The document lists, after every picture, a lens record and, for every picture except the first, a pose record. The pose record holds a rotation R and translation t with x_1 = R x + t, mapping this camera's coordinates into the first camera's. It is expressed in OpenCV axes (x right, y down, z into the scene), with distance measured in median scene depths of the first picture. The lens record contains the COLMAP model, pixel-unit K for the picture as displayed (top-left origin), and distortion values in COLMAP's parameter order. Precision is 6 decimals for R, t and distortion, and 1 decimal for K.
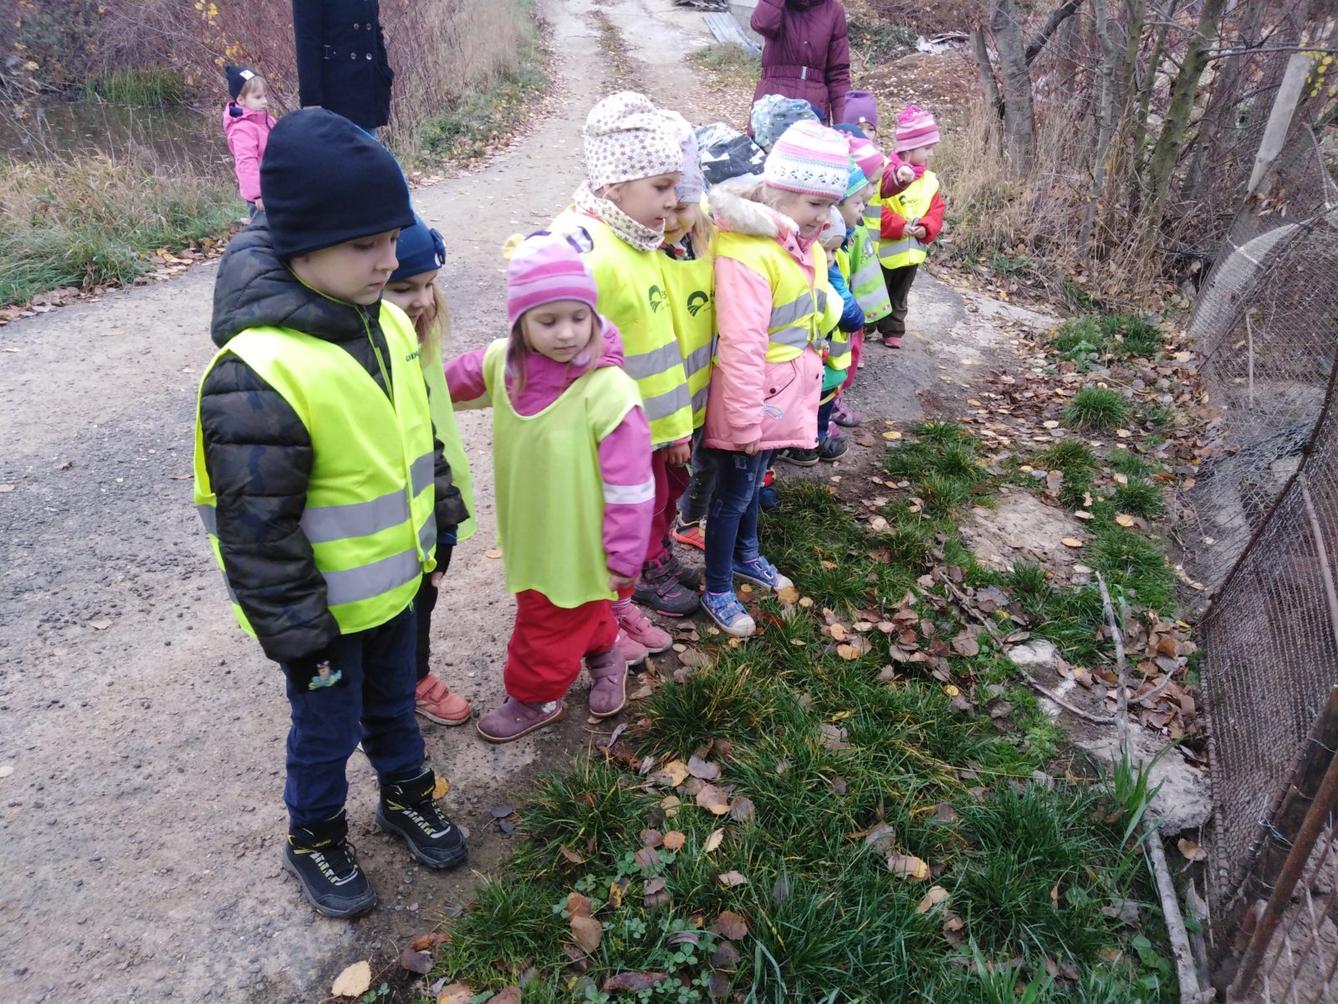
lens RADIAL K [[997.2, 0, 662.1], [0, 997.2, 507.8], [0, 0, 1]] dist [0.035123, -0.019015]
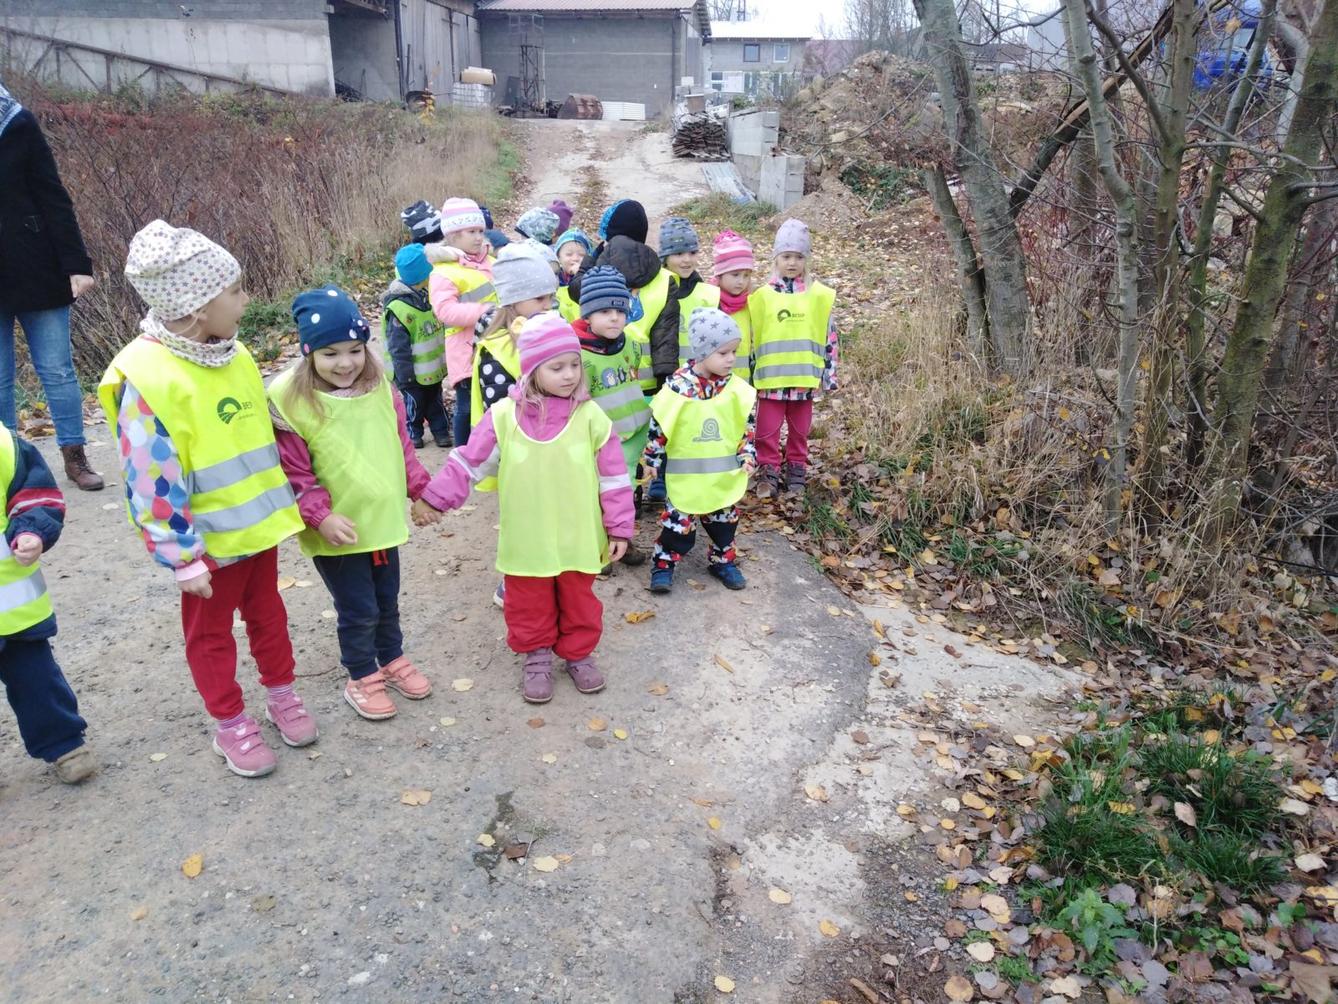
lens RADIAL K [[997.2, 0, 668.6], [0, 997.2, 502.5], [0, 0, 1]] dist [0.035123, -0.019015]
pose [[0.997699, -0.021797, -0.064196, 0.190364], [0.013034, 0.990909, -0.133898, -0.181058], [0.066532, 0.132753, 0.988914, 0.386094]]
